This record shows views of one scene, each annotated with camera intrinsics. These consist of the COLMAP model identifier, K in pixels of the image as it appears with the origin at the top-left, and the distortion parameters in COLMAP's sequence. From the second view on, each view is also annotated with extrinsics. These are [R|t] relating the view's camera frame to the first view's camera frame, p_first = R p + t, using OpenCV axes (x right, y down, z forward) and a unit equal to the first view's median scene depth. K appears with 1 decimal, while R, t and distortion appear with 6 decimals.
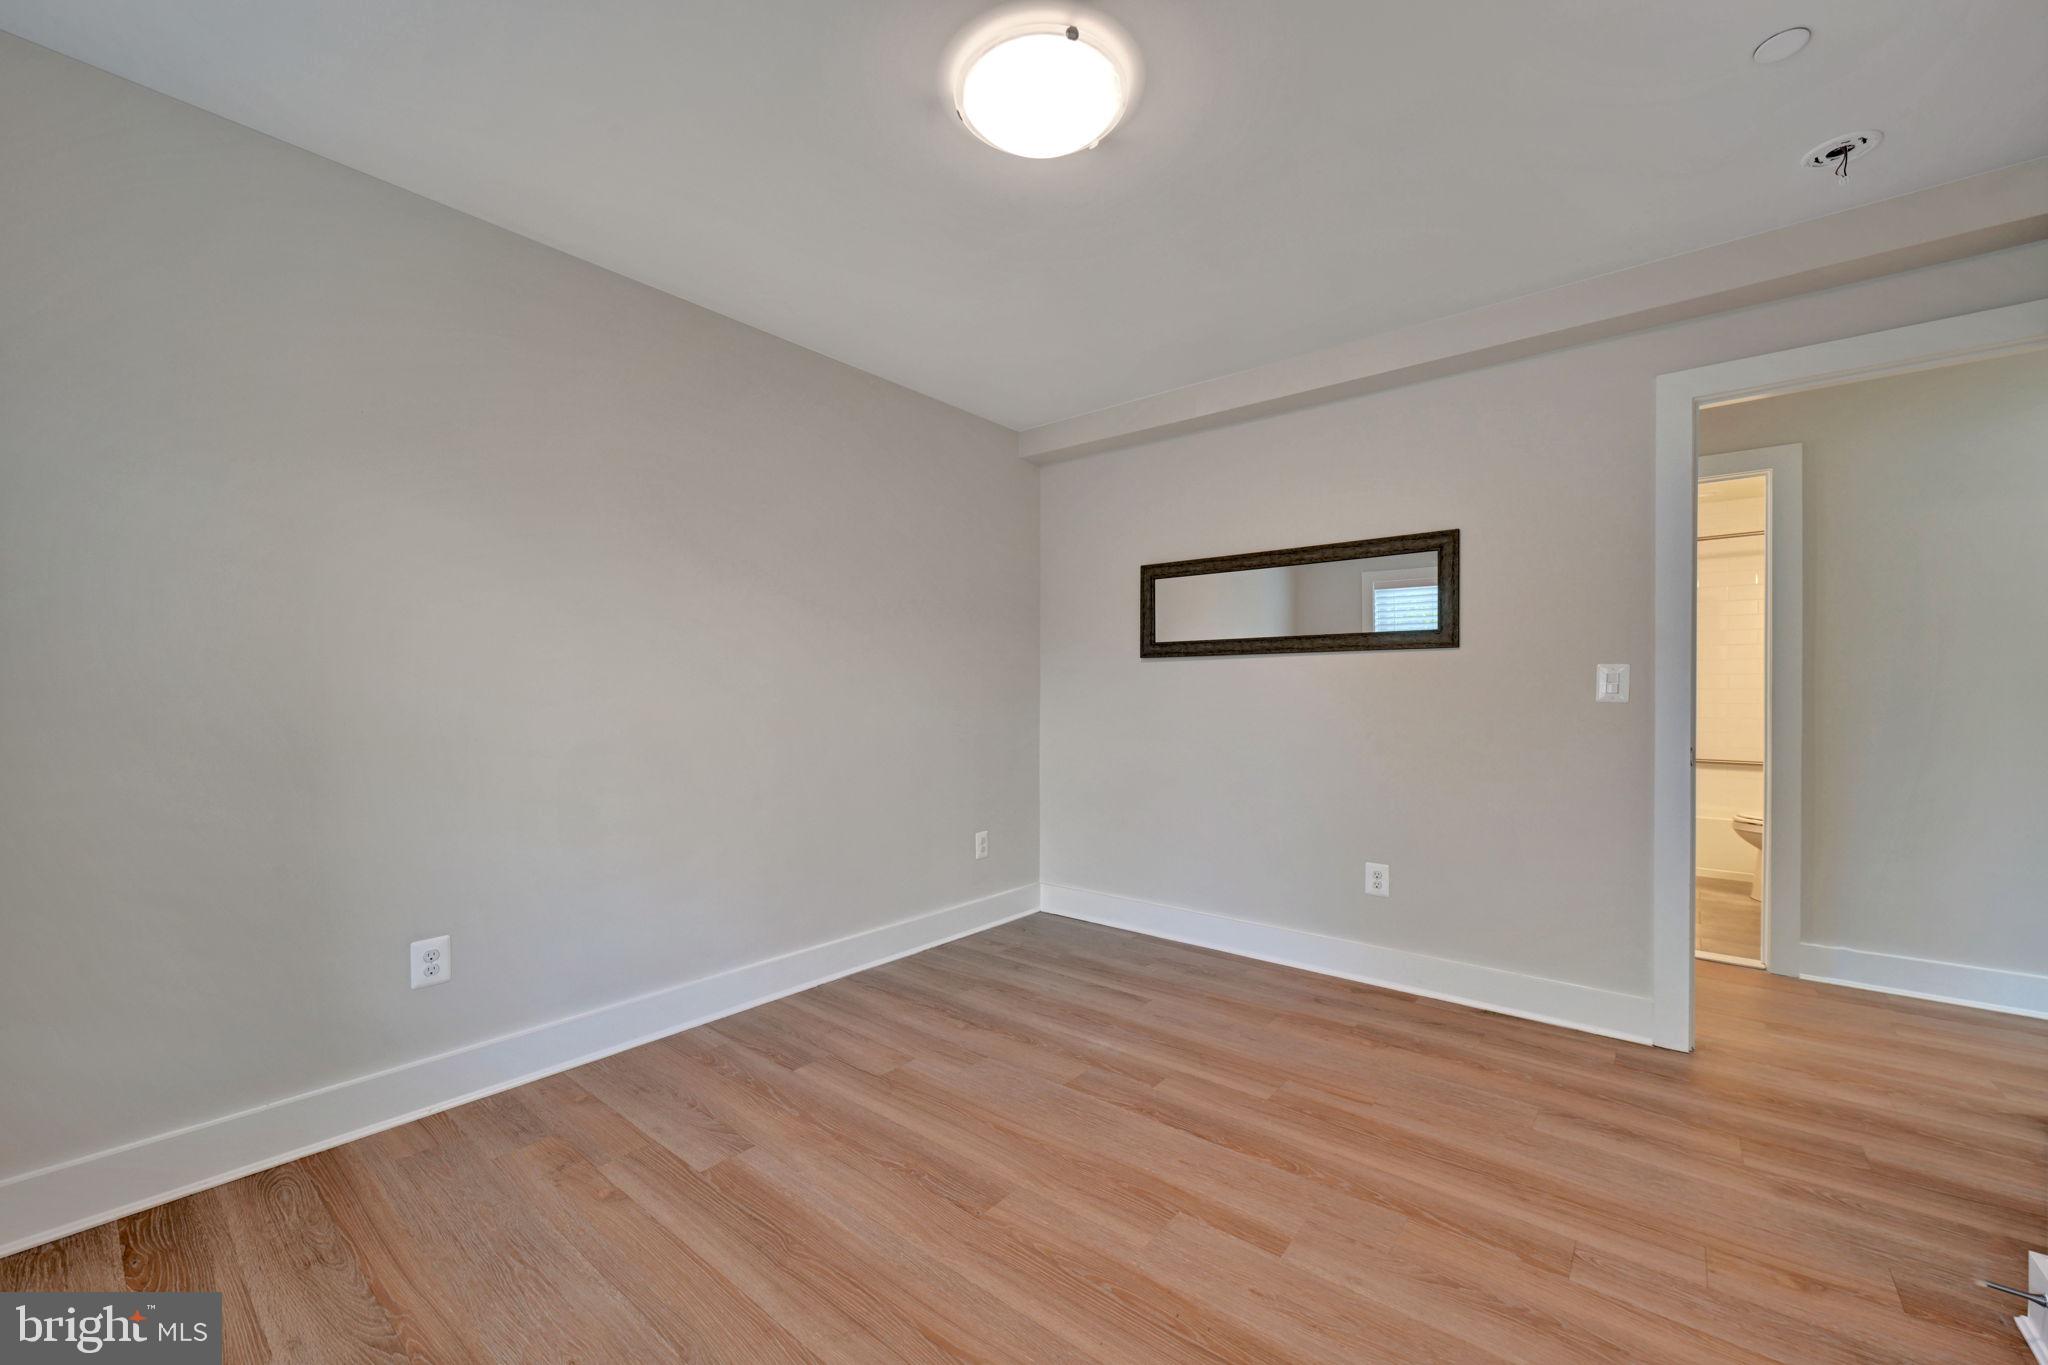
lens RADIAL K [[814.3, 0, 1023.6], [0, 814.3, 688.6], [0, 0, 1]] dist [-0.000071, 0.000022]
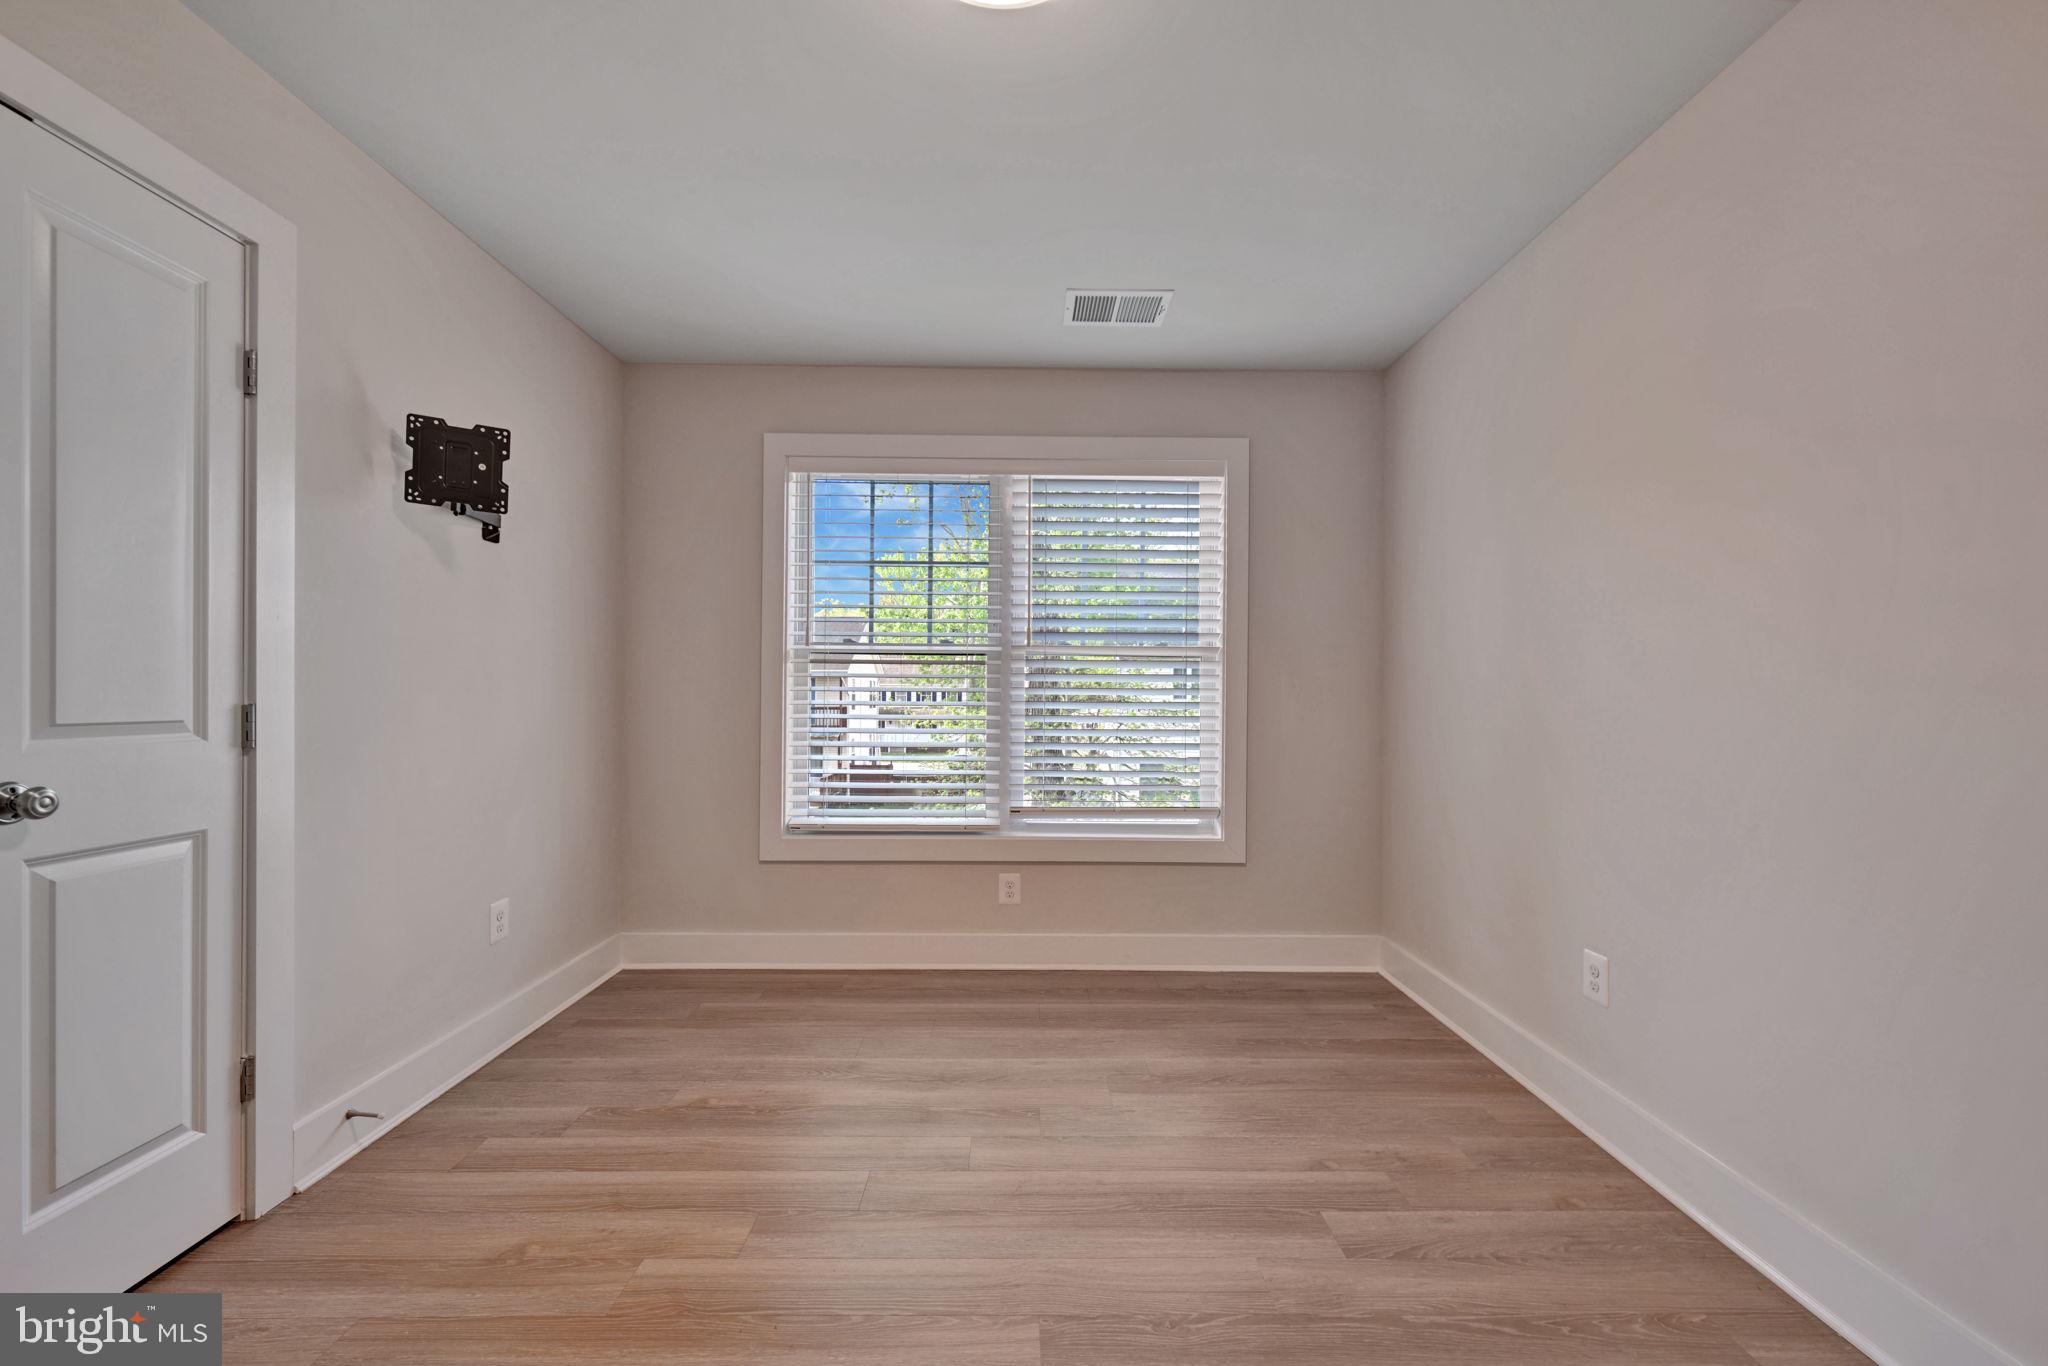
lens RADIAL K [[803.2, 0, 1024.7], [0, 803.2, 689.8], [0, 0, 1]] dist [-0.001947, 0.000224]
pose [[-0.764702, -0.006692, -0.644349, 0.483904], [-0.003528, 0.999975, -0.006199, 0.010027], [0.644374, -0.002467, -0.764706, 1.596329]]
